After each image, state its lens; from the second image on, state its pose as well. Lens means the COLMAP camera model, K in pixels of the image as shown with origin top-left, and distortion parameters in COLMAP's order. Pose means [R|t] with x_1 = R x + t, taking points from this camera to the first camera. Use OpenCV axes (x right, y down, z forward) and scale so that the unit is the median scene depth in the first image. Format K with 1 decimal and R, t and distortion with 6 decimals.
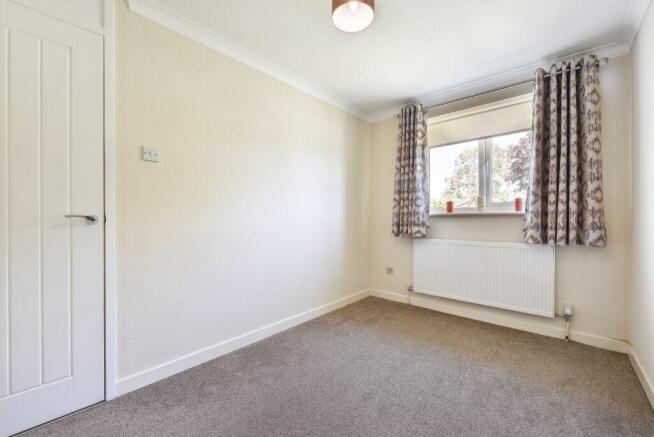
lens RADIAL K [[264.7, 0, 323.5], [0, 264.7, 218.9], [0, 0, 1]] dist [-0.013603, 0.000230]
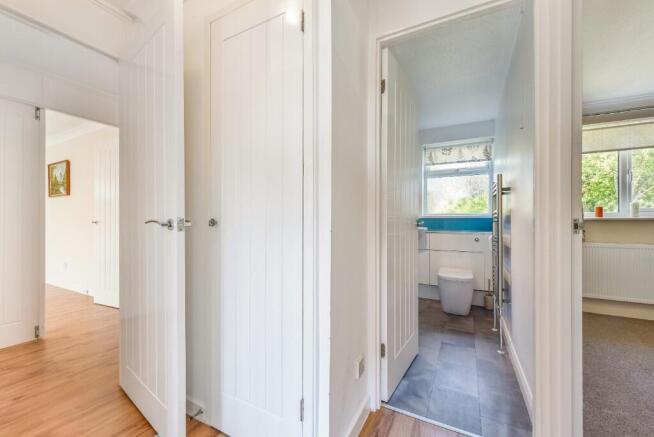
lens RADIAL K [[264.7, 0, 326.8], [0, 264.7, 219.6], [0, 0, 1]] dist [-0.013603, 0.000230]
pose [[0.964929, -0.000563, 0.262509, -0.907072], [0.002149, 0.999981, -0.005752, -0.010591], [-0.262501, 0.006114, 0.964912, 0.287107]]
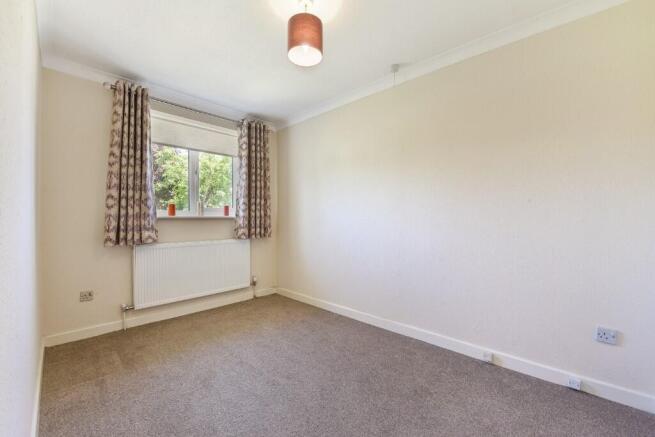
lens RADIAL K [[265.1, 0, 325.6], [0, 265.1, 220.6], [0, 0, 1]] dist [-0.013603, 0.000230]
pose [[0.022133, -0.001906, 0.999753, -0.524408], [0.007132, 0.999973, 0.001749, -0.002194], [-0.999730, 0.007091, 0.022146, 0.424139]]
